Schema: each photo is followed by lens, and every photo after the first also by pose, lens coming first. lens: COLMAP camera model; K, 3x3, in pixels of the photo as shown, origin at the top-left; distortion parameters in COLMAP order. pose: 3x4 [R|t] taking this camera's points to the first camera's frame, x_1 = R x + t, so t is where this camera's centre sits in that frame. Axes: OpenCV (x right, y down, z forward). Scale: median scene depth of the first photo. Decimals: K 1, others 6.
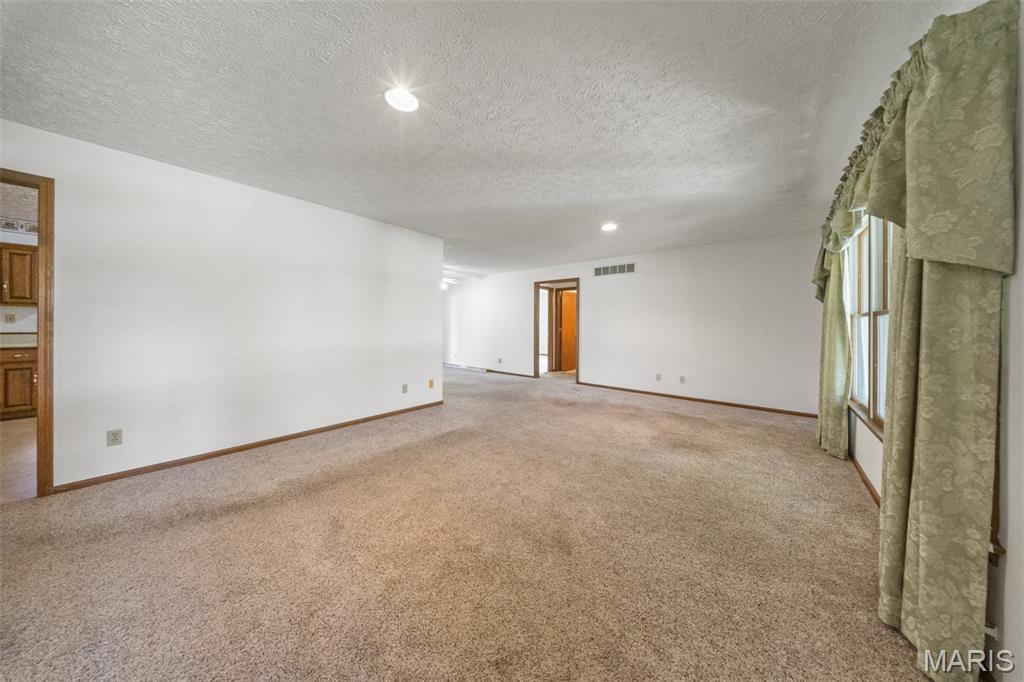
lens RADIAL K [[309.3, 0, 512.6], [0, 309.3, 334.9], [0, 0, 1]] dist [-0.000809, -0.000043]
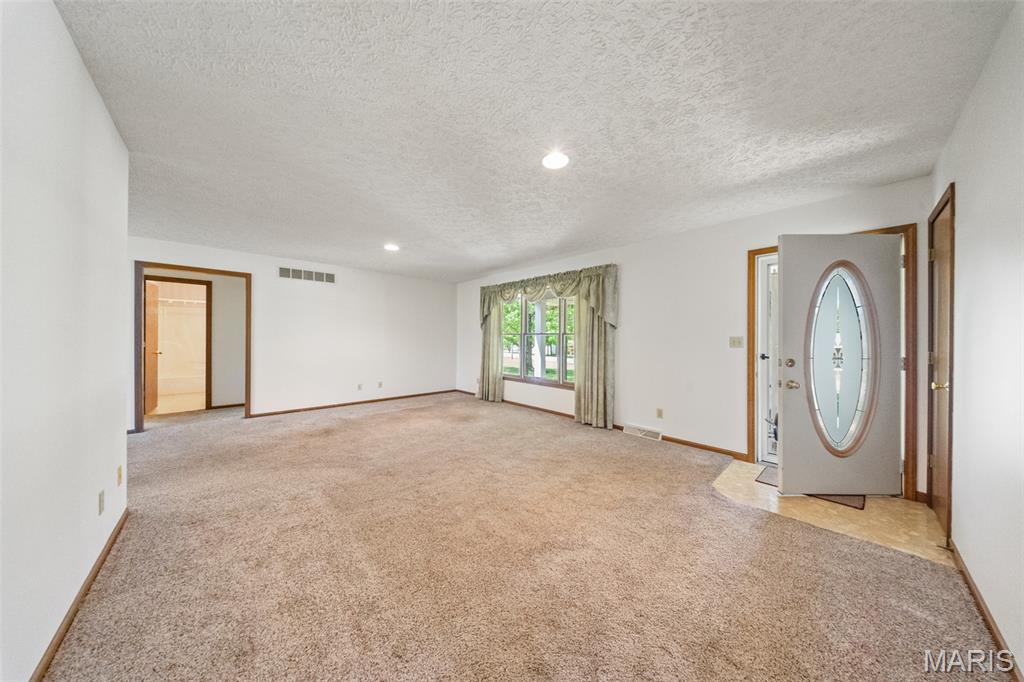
lens RADIAL K [[310.3, 0, 520.3], [0, 310.3, 338.3], [0, 0, 1]] dist [-0.000613, -0.000040]
pose [[0.111237, -0.001932, 0.993792, -0.716617], [0.028956, 0.999580, -0.001298, -0.016666], [-0.993372, 0.028921, 0.111247, 0.446236]]
